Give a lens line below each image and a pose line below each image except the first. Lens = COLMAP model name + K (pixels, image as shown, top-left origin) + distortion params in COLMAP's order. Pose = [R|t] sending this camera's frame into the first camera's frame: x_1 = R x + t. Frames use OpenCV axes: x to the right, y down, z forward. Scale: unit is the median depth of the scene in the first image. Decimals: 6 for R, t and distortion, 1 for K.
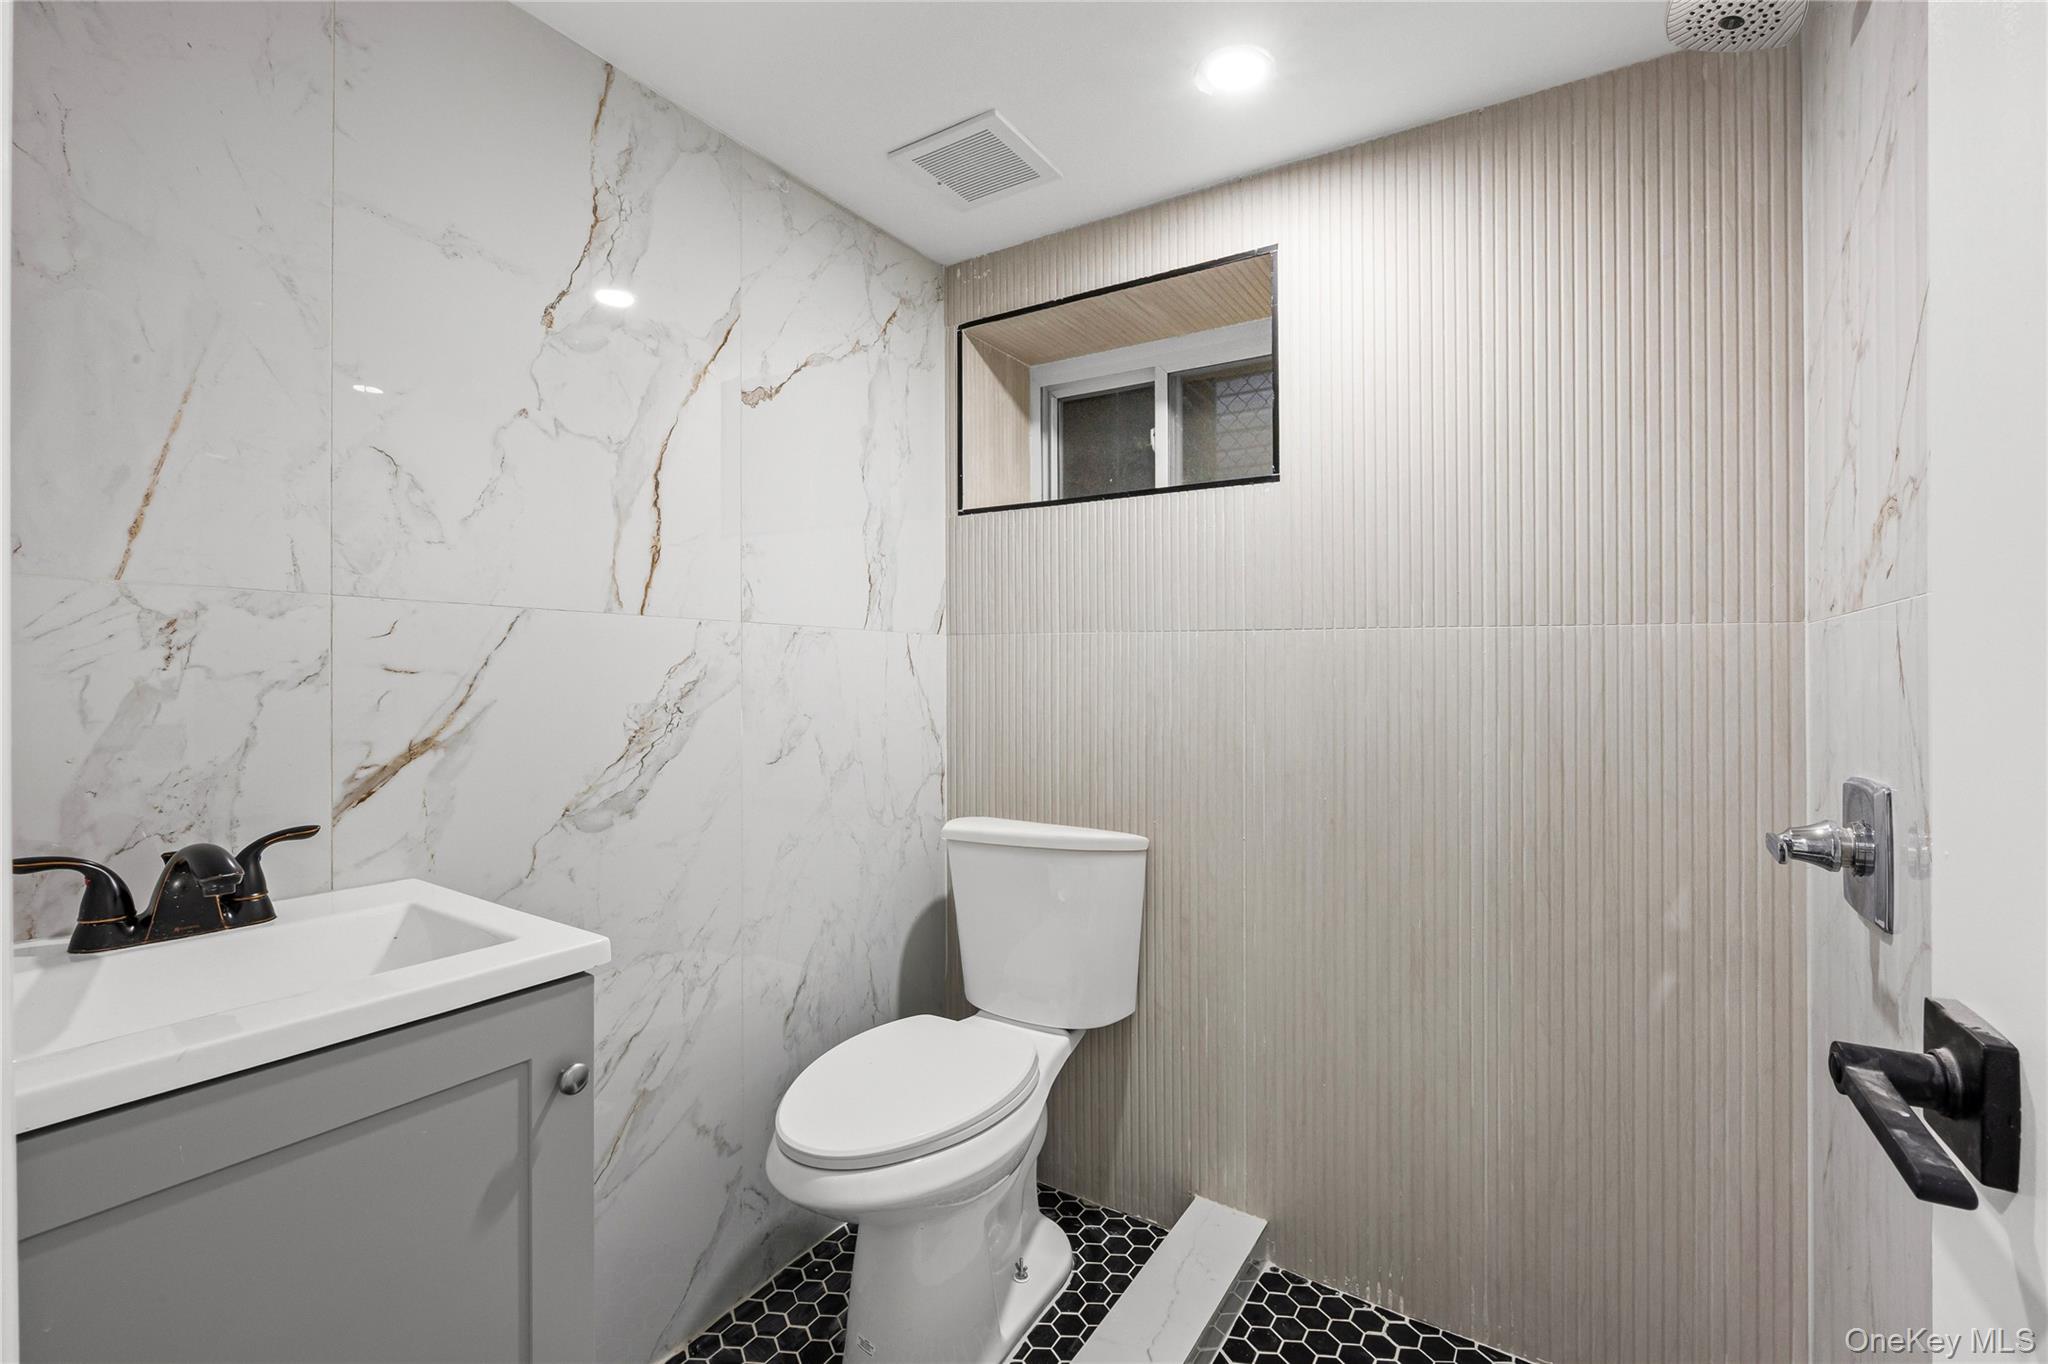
lens RADIAL K [[921.4, 0, 1019.0], [0, 921.4, 685.4], [0, 0, 1]] dist [-0.012113, 0.002370]
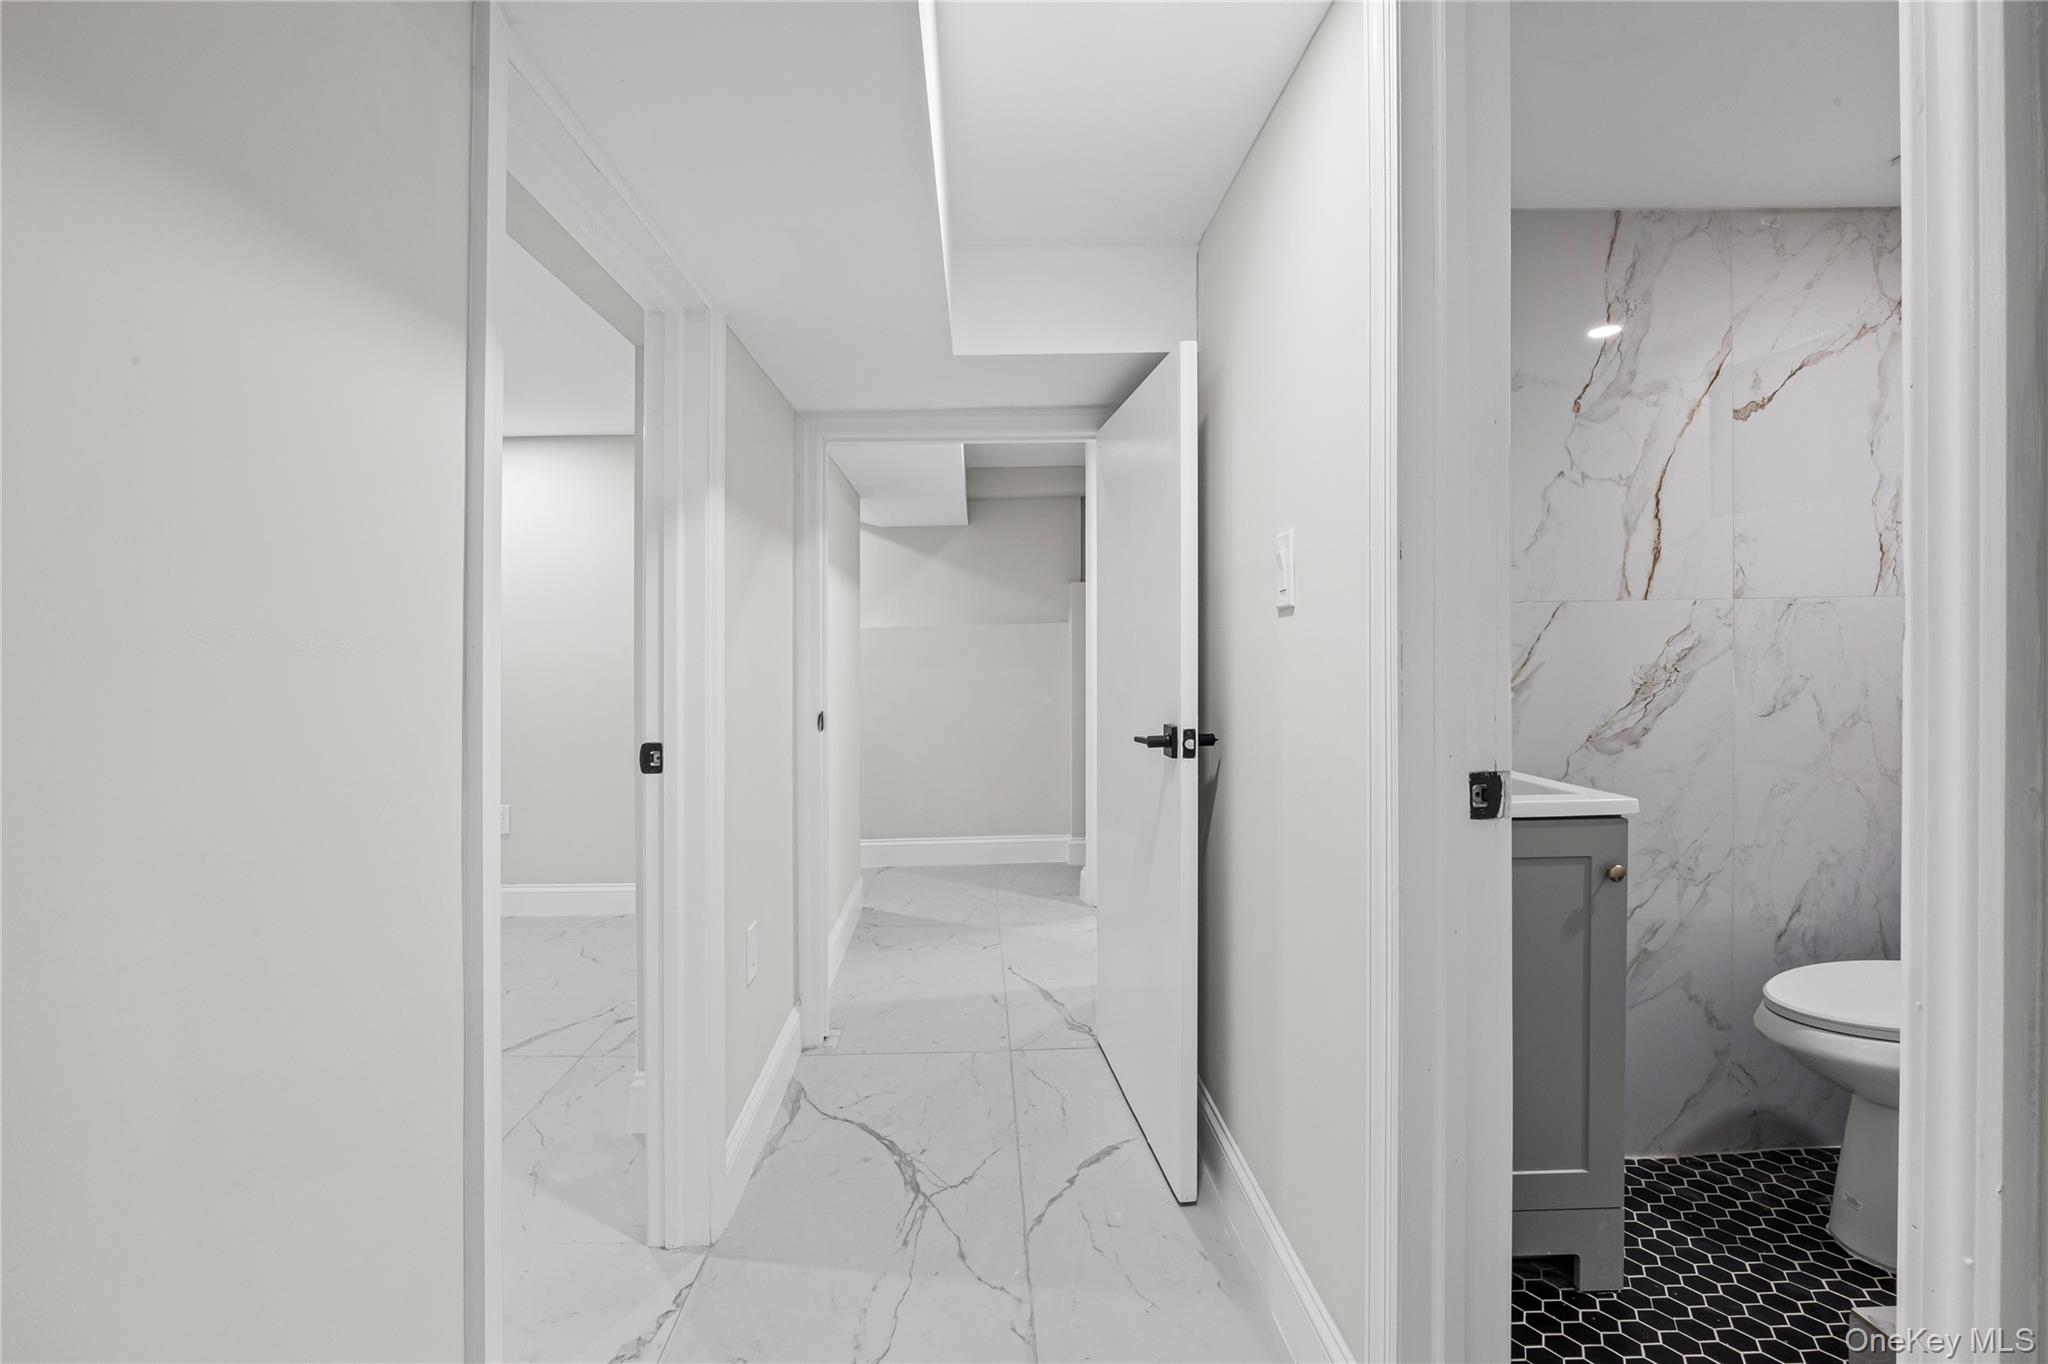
lens RADIAL K [[927.2, 0, 1011.6], [0, 927.2, 666.9], [0, 0, 1]] dist [-0.016428, 0.001262]
pose [[0.569889, 0.007581, -0.821686, 0.173482], [0.009625, 0.999827, 0.015900, -0.007829], [0.821665, -0.016970, 0.569718, -0.543775]]
